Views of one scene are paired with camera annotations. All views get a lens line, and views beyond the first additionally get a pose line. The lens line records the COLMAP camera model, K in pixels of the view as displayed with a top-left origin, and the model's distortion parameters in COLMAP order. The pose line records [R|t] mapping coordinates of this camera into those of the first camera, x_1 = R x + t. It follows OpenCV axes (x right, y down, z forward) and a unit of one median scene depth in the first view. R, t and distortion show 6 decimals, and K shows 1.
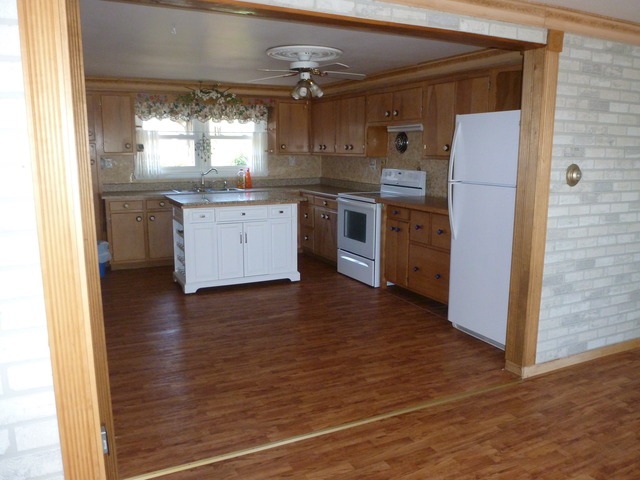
lens RADIAL K [[533.8, 0, 326.2], [0, 533.8, 239.5], [0, 0, 1]] dist [-0.057740, 0.015125]
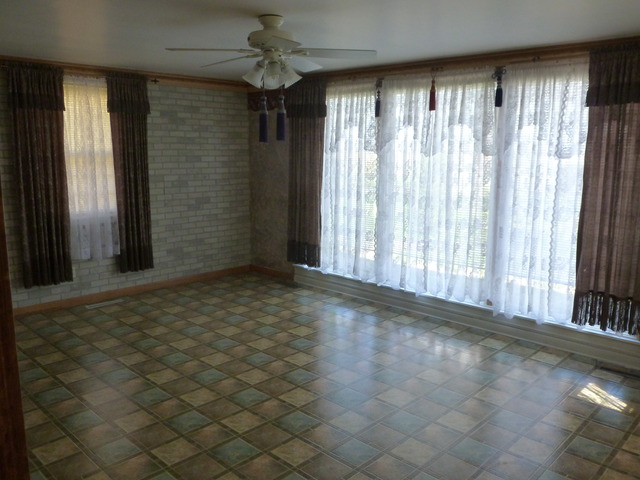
lens RADIAL K [[533.8, 0, 320.4], [0, 533.8, 242.6], [0, 0, 1]] dist [-0.057740, 0.015125]
pose [[0.947675, -0.054150, 0.314611, 0.329573], [0.054842, 0.998473, 0.006661, 0.063151], [-0.314491, 0.010942, 0.949197, -0.984151]]
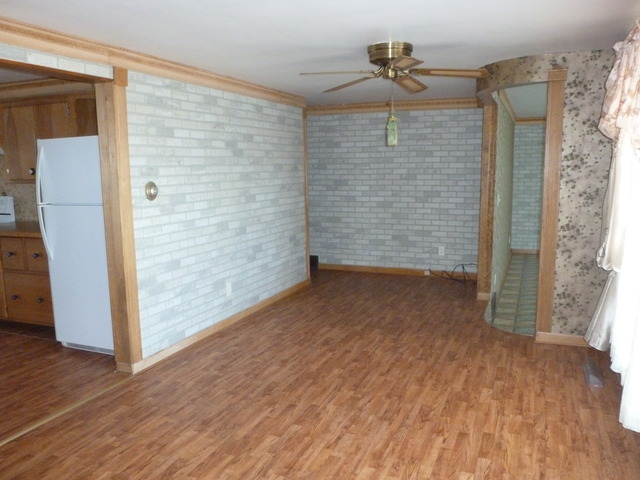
lens RADIAL K [[533.8, 0, 324.3], [0, 533.8, 240.3], [0, 0, 1]] dist [-0.057740, 0.015125]
pose [[0.754569, -0.112077, 0.646579, -0.014389], [0.132975, 0.990980, 0.016591, 0.017628], [-0.642607, 0.073460, 0.762667, -0.134614]]
